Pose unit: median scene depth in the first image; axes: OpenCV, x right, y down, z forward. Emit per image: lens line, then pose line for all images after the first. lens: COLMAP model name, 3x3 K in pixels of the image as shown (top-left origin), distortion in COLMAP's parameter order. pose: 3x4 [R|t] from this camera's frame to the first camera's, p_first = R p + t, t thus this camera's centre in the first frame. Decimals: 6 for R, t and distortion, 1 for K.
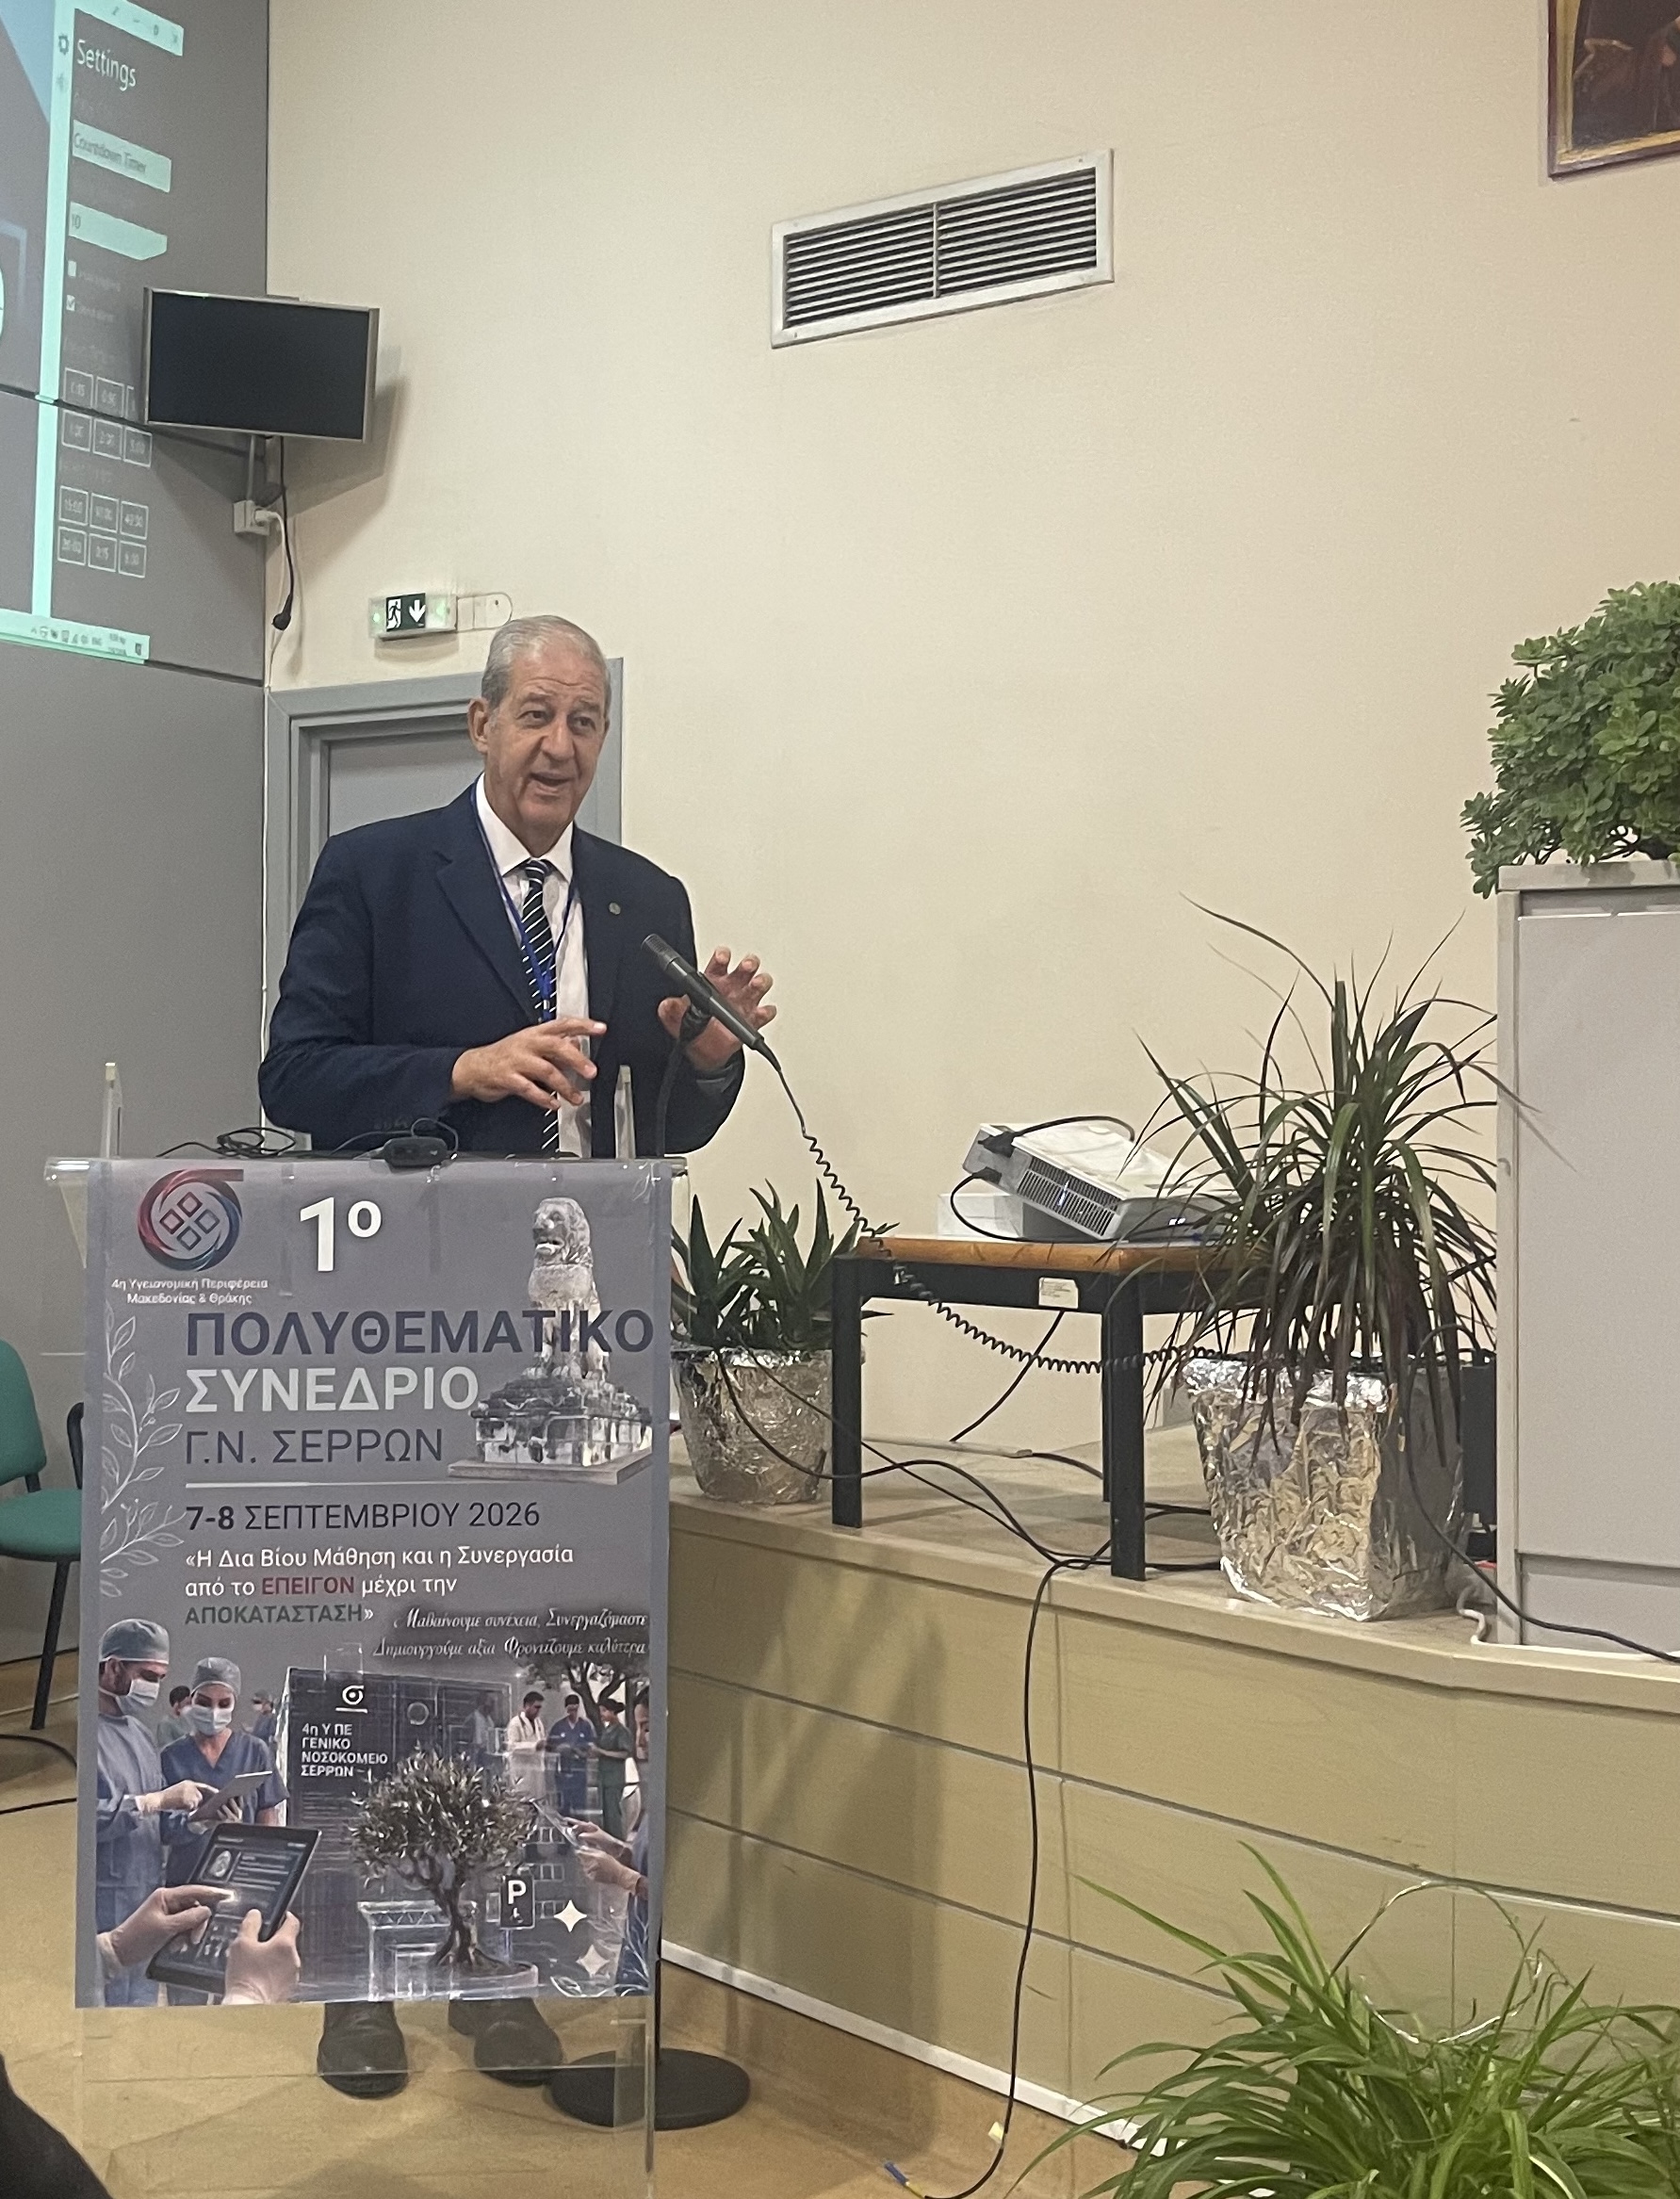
lens RADIAL K [[2793.4, 0, 663.1], [0, 2793.4, 1066.1], [0, 0, 1]] dist [0.076483, 0.000000]
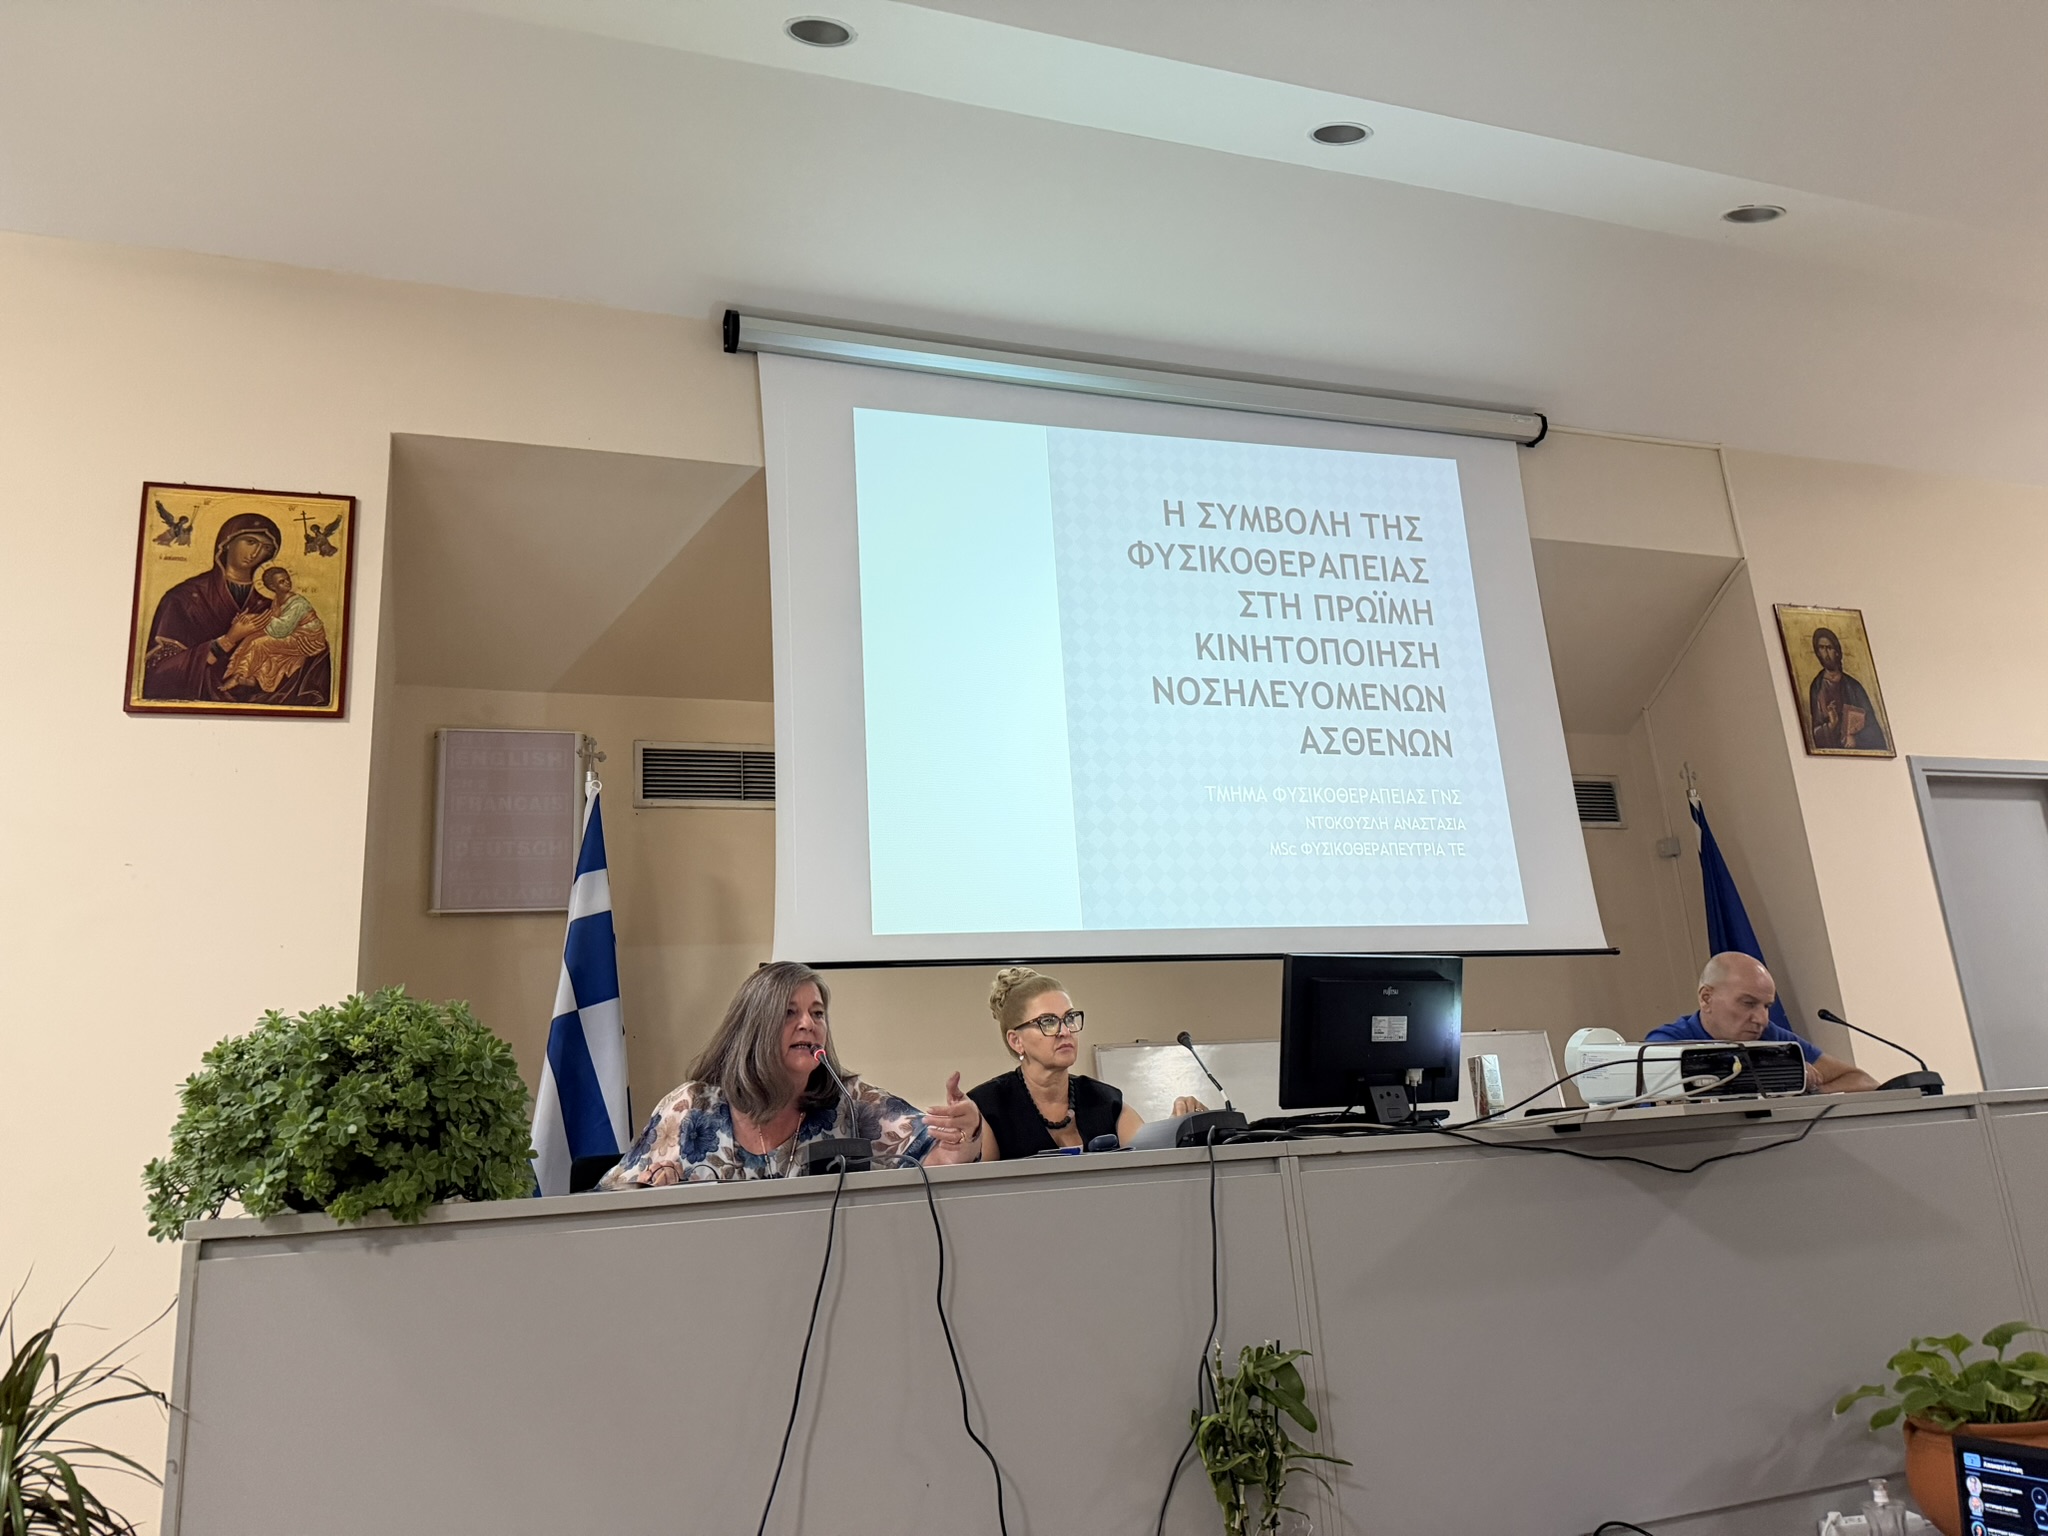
lens RADIAL K [[1429.3, 0, 1025.5], [0, 1429.3, 768.4], [0, 0, 1]] dist [0.054274, -0.066219]
pose [[0.584224, 0.168935, 0.793816, -0.044010], [0.065876, 0.964998, -0.253847, -0.074327], [-0.808914, 0.200597, 0.552647, 0.252301]]
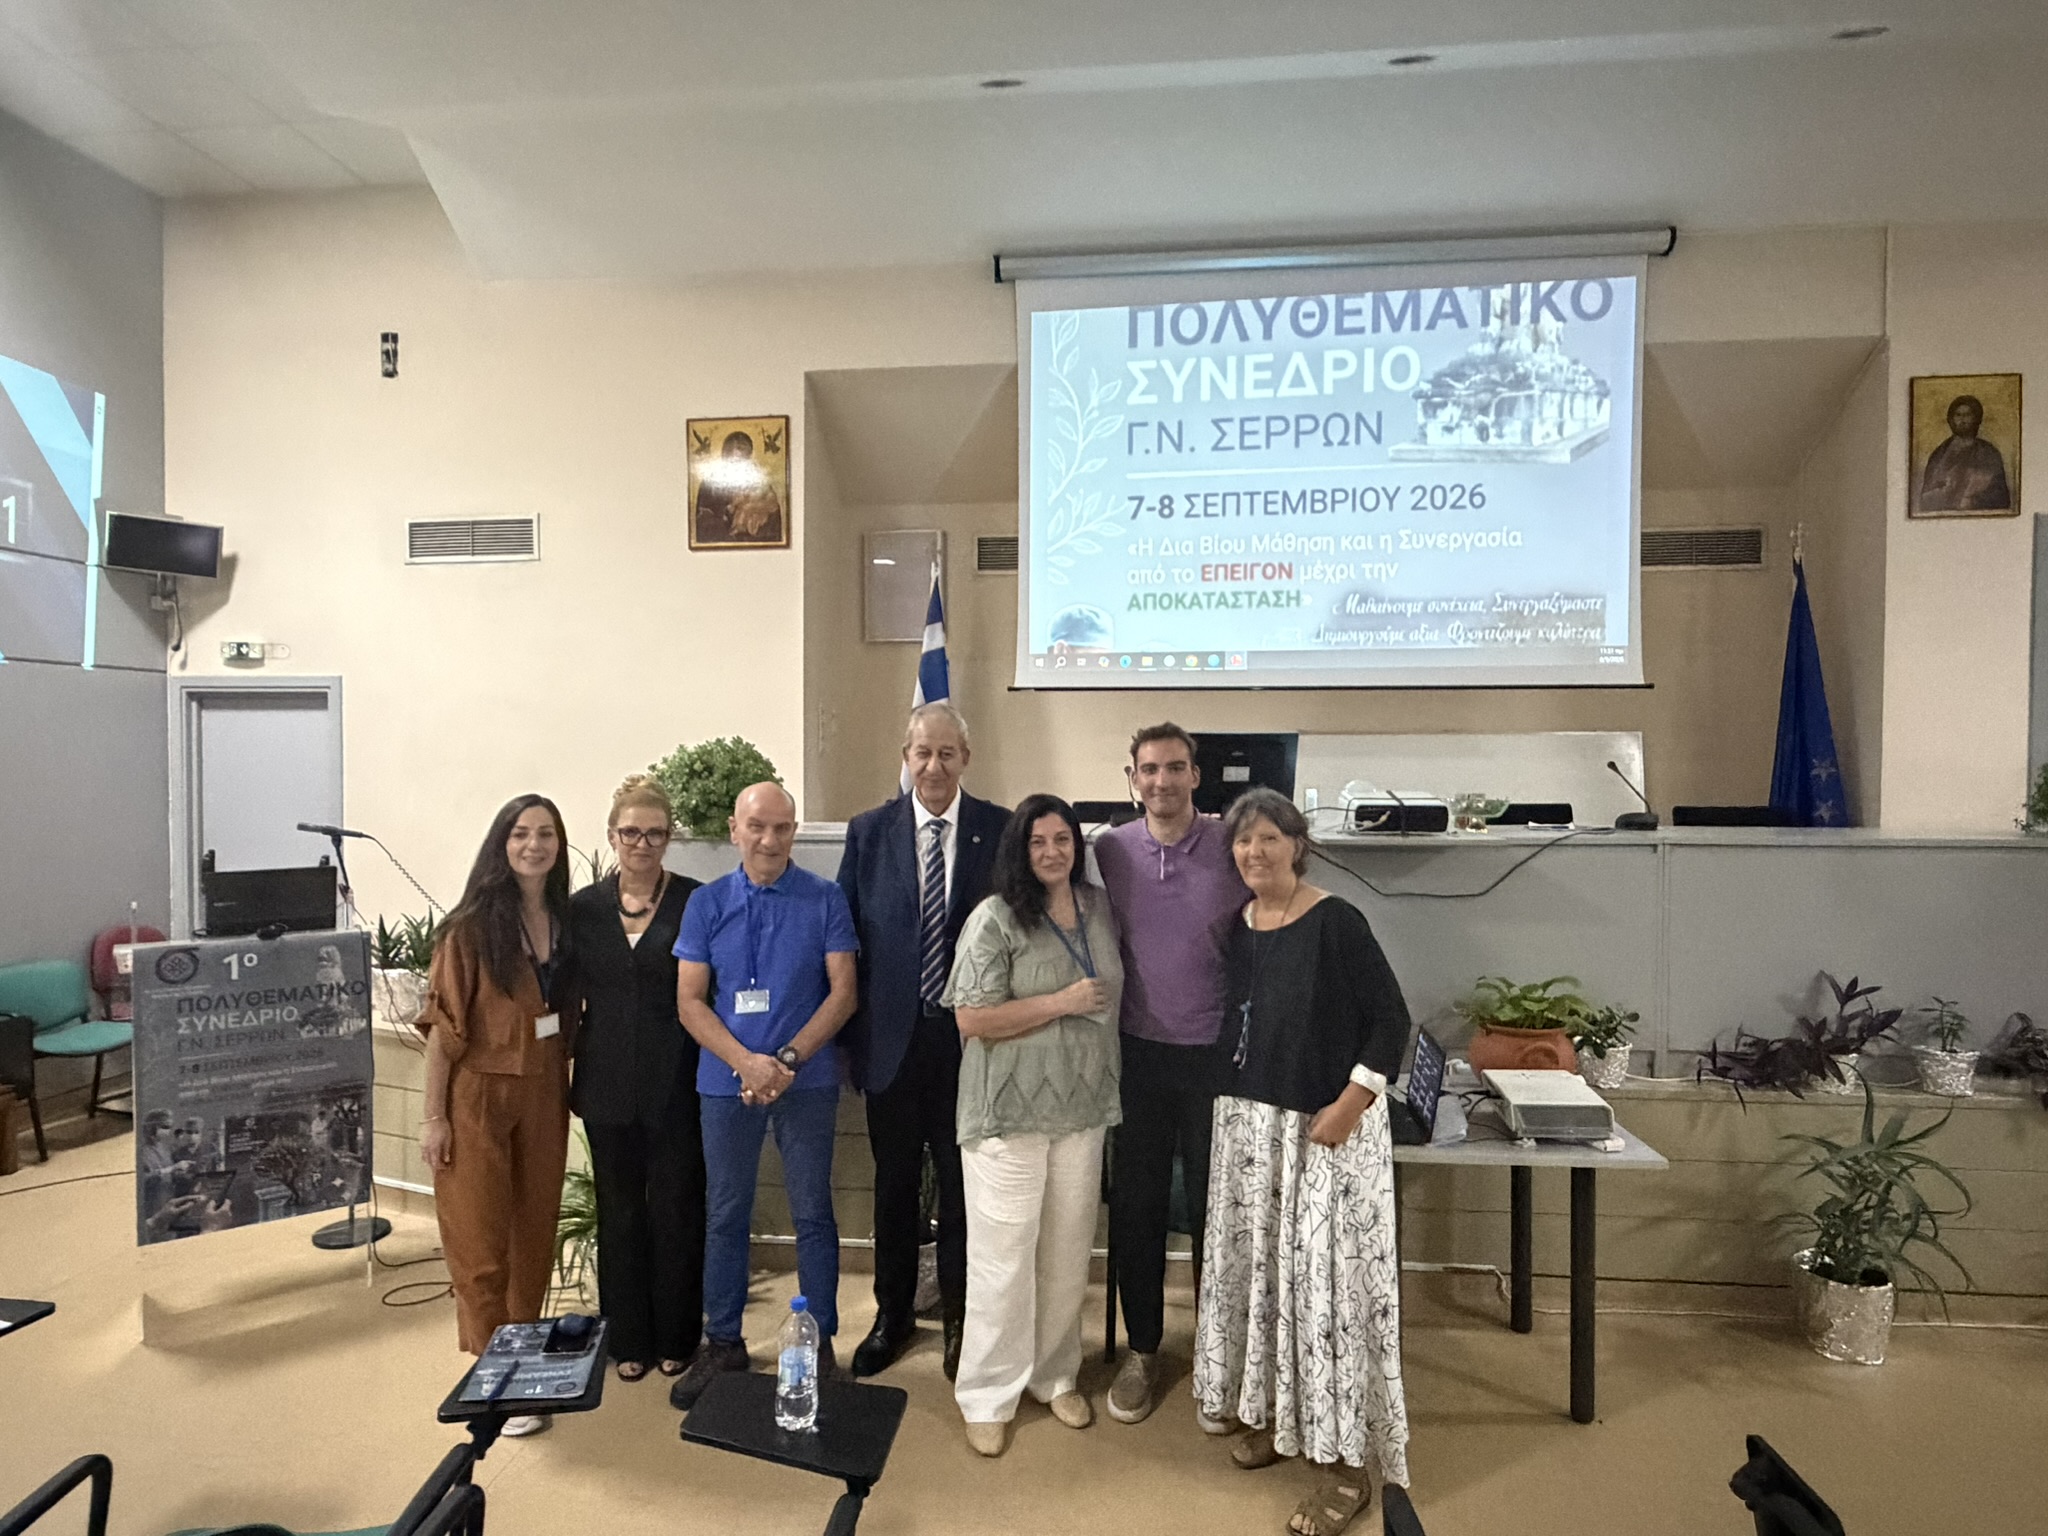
lens RADIAL K [[1174.3, 0, 1021.0], [0, 1174.3, 778.3], [0, 0, 1]] dist [0.005088, -0.002216]
pose [[0.872615, -0.018694, 0.488051, -0.001381], [0.001036, 0.999336, 0.036426, -0.176786], [-0.488407, -0.031280, 0.872055, -0.447520]]
